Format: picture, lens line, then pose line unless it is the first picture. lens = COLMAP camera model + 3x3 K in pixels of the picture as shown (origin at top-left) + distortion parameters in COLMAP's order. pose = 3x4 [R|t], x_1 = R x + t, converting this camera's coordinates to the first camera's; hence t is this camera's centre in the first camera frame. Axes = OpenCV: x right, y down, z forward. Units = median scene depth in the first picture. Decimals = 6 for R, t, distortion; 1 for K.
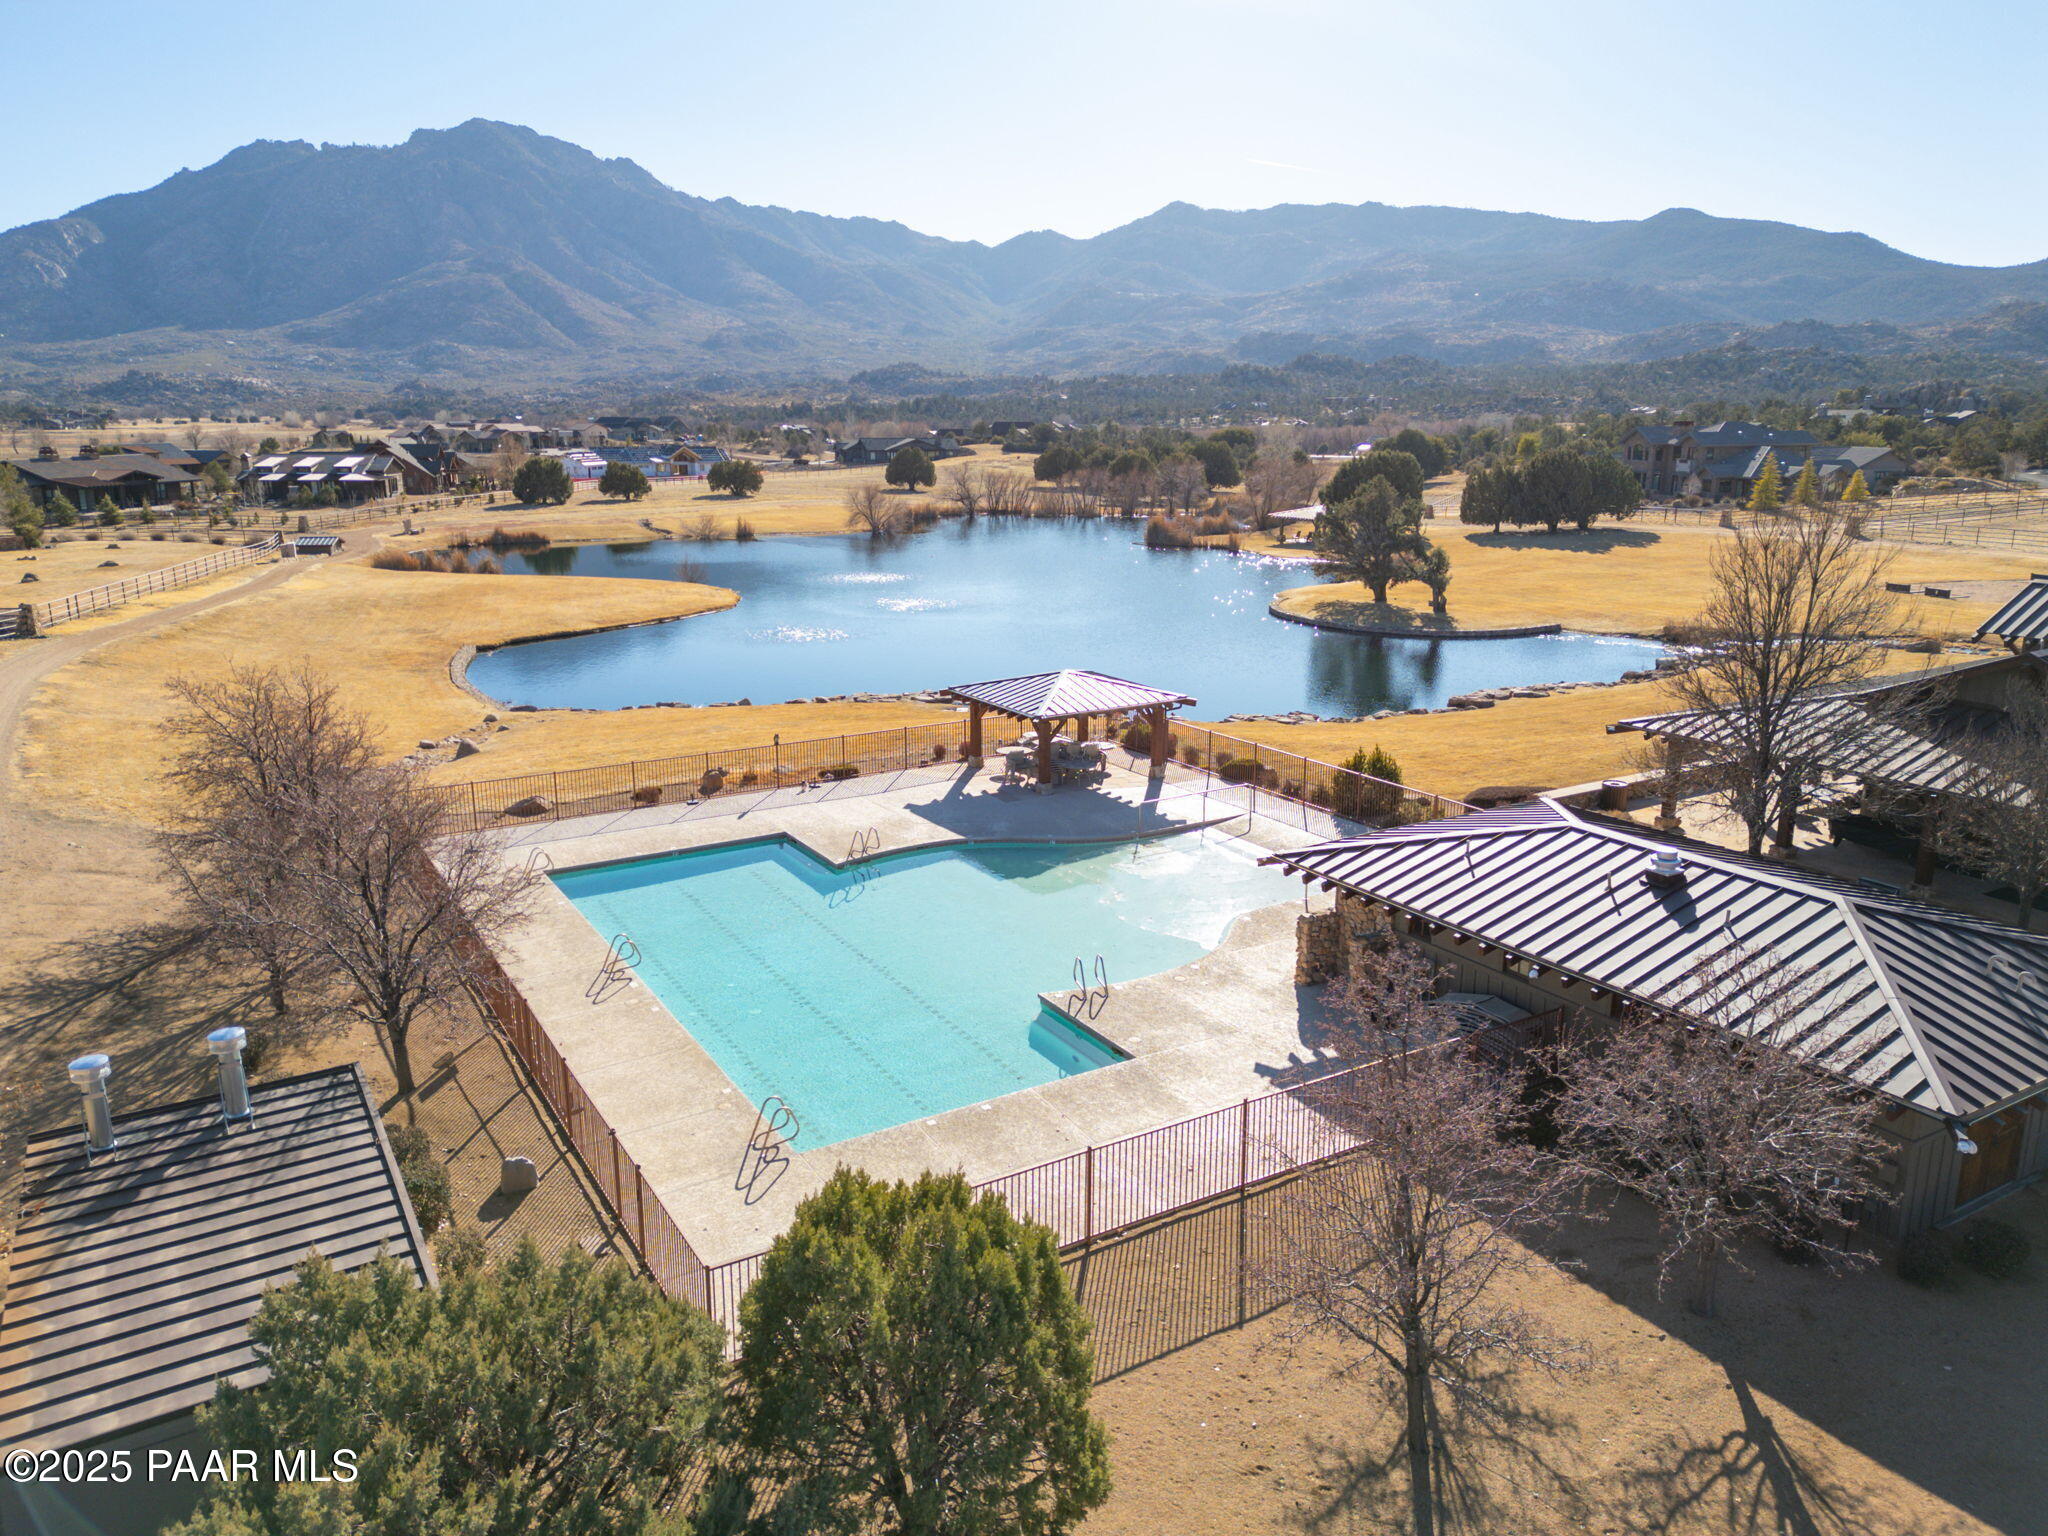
lens RADIAL K [[1438.8, 0, 1024.0], [0, 1438.8, 768.0], [0, 0, 1]] dist [0.066032, -0.062891]
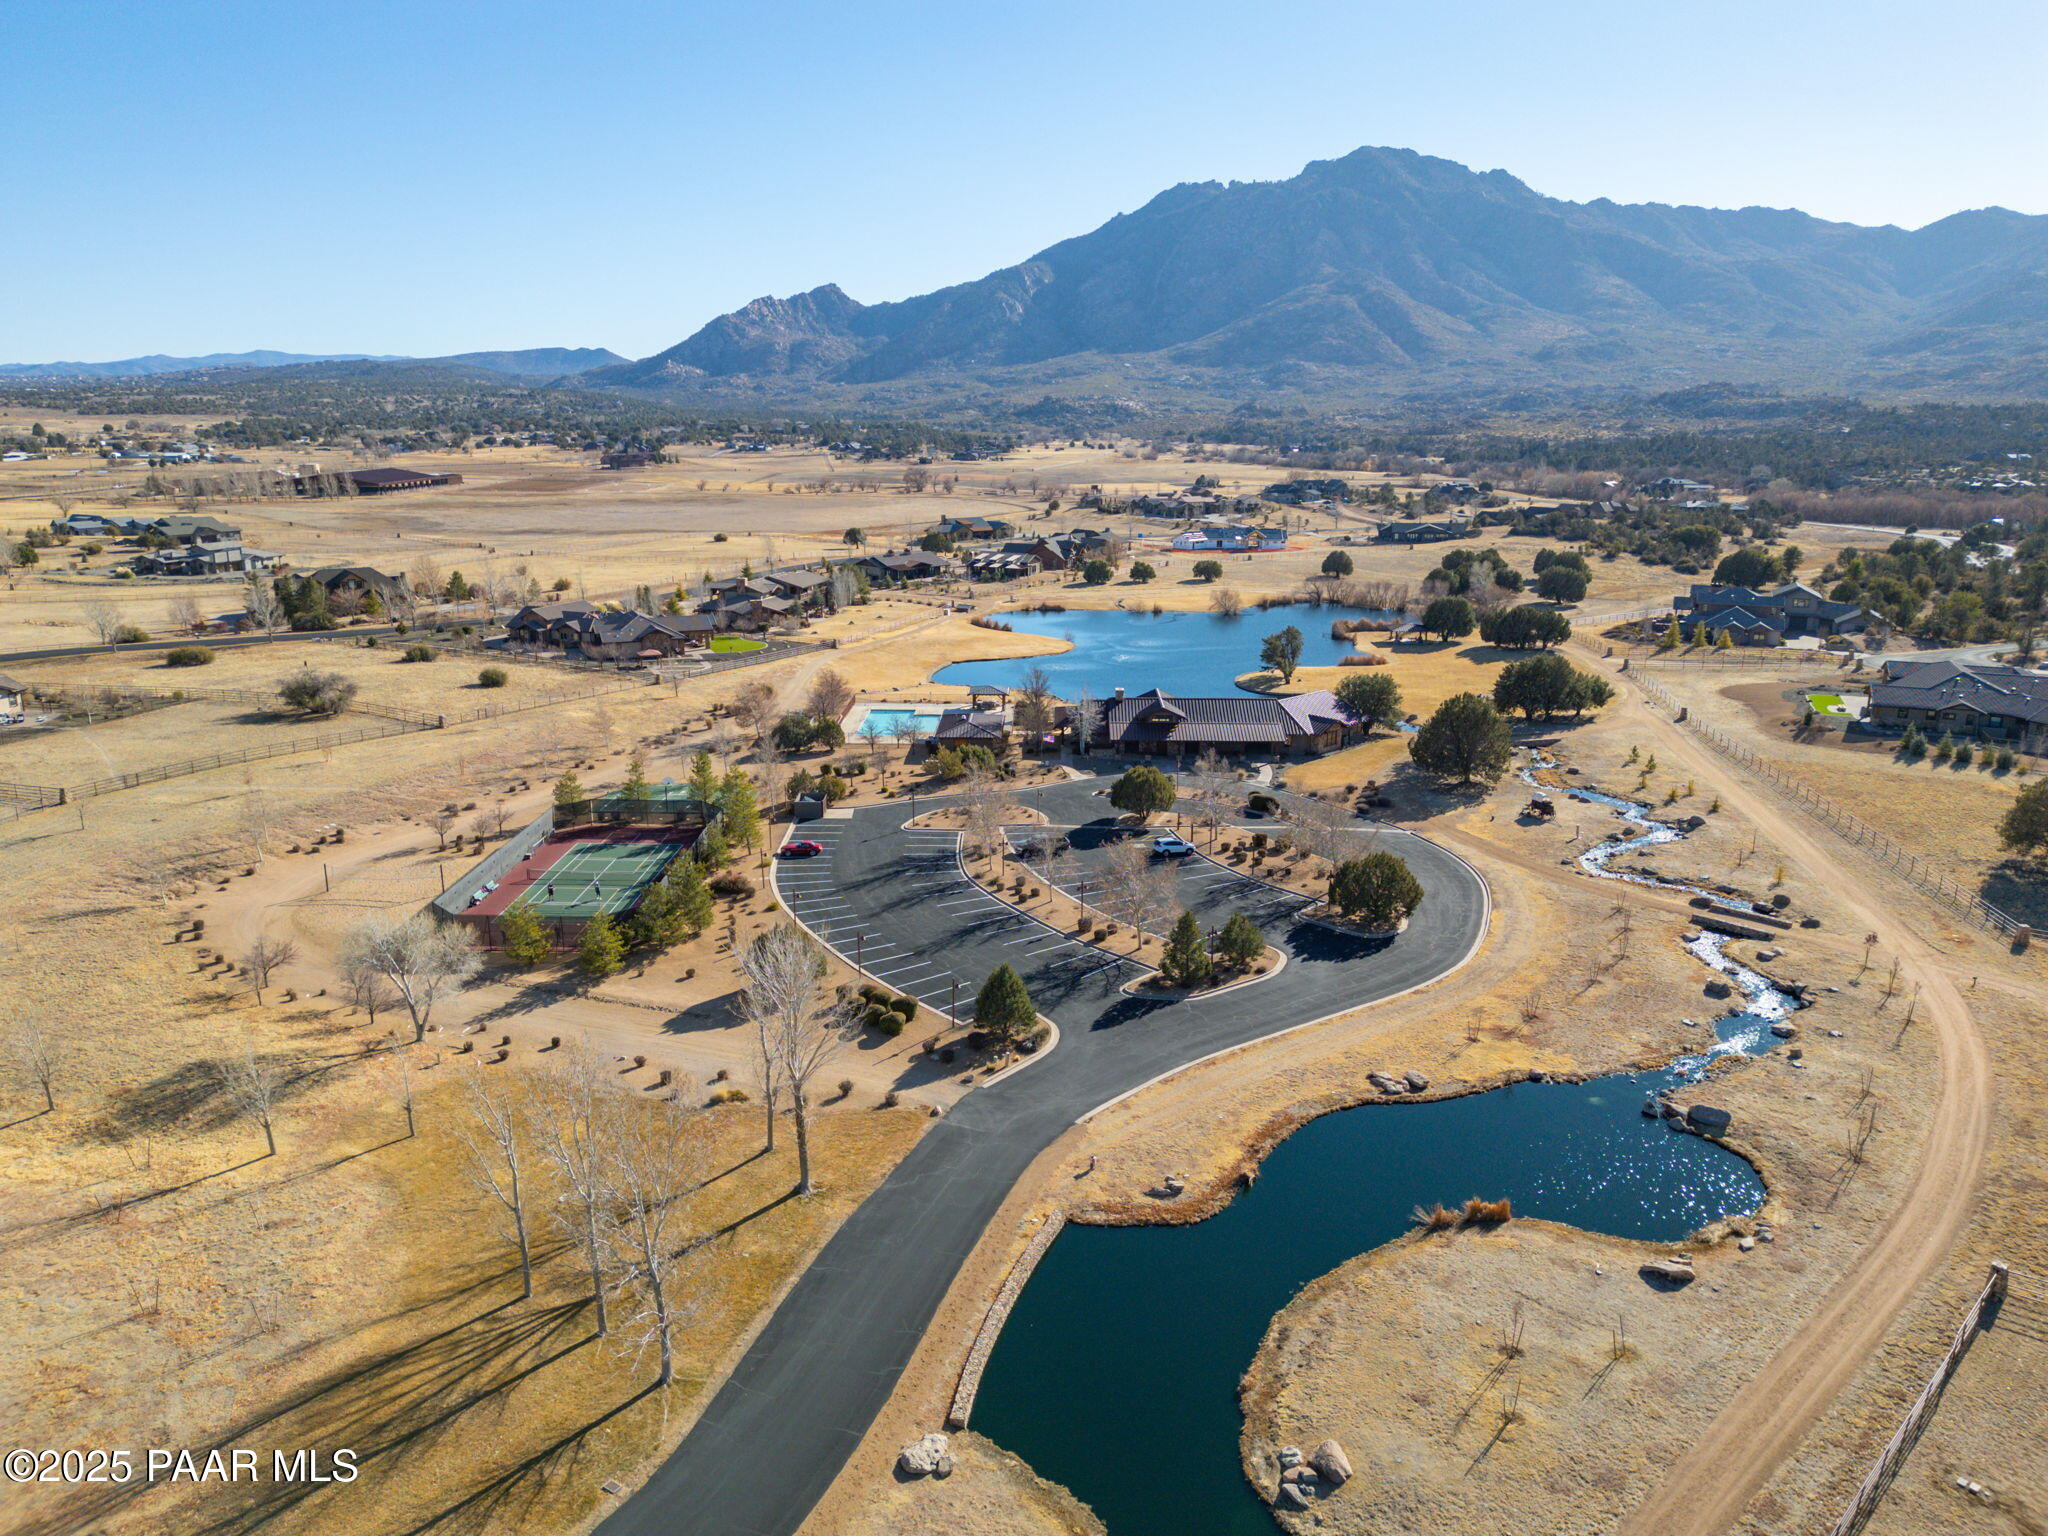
lens RADIAL K [[1438.8, 0, 1024.0], [0, 1438.8, 768.0], [0, 0, 1]] dist [0.066032, -0.062891]
pose [[0.845353, 0.136466, -0.516483, 0.037822], [-0.134550, 0.990043, 0.041366, -0.000211], [0.516986, 0.034524, 0.855297, -0.042386]]
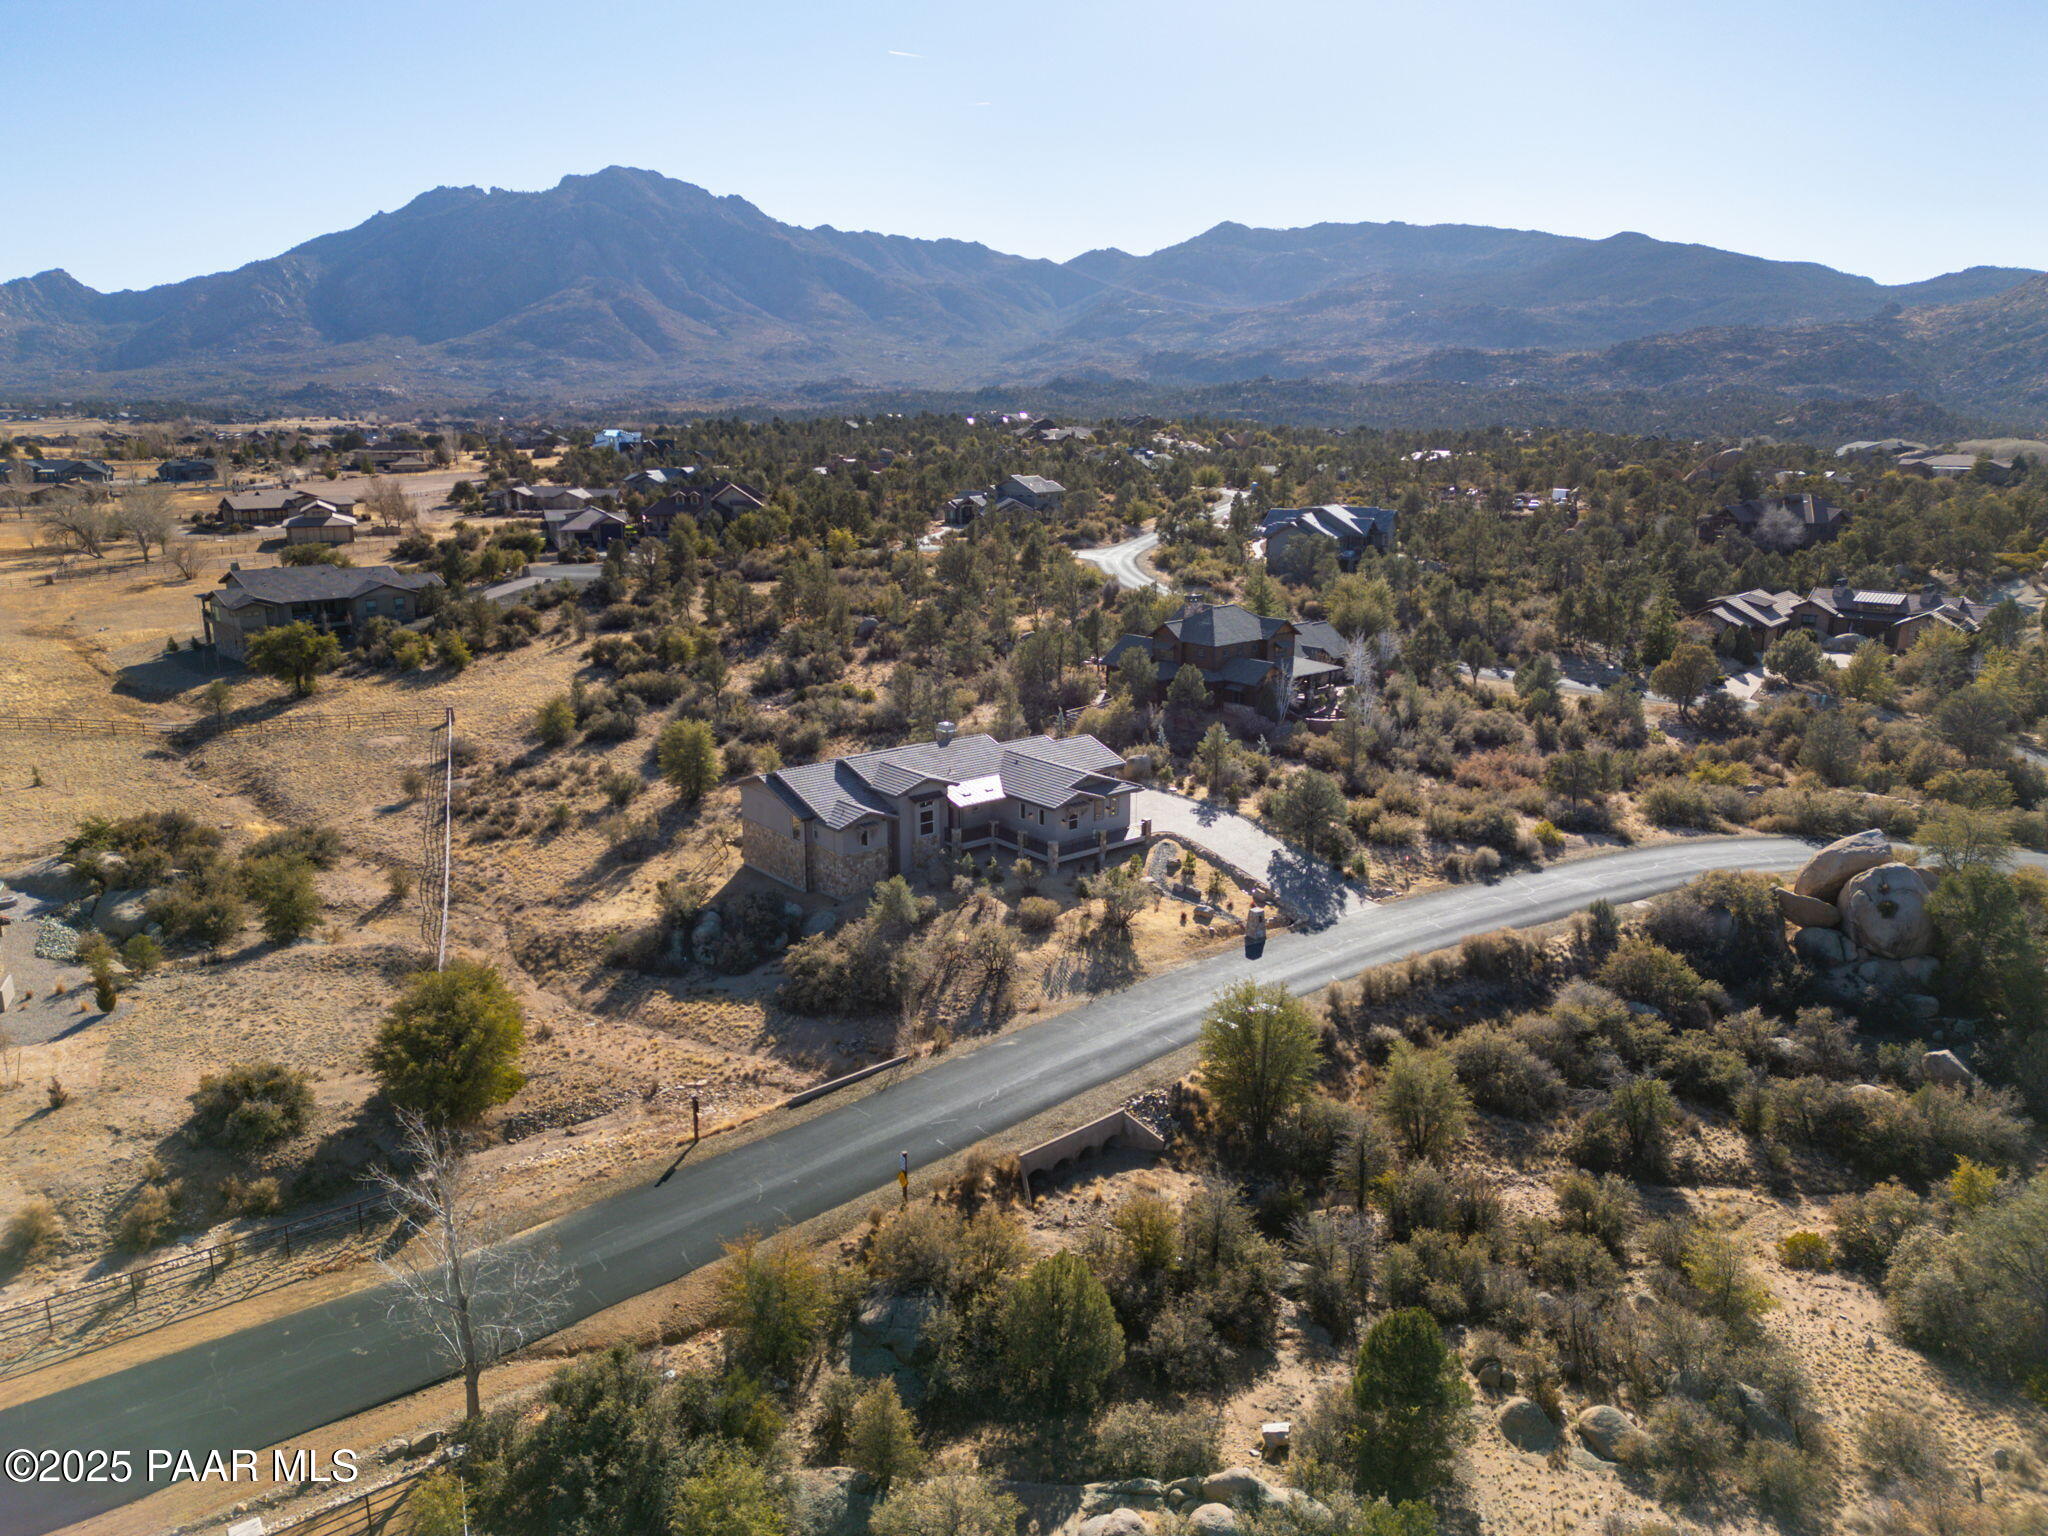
lens RADIAL K [[1438.8, 0, 1024.0], [0, 1438.8, 768.0], [0, 0, 1]] dist [0.066032, -0.062891]
pose [[0.992393, 0.032757, -0.118675, 0.144195], [-0.032402, 0.999463, 0.004920, 0.041019], [0.118773, -0.001038, 0.992921, -0.182082]]
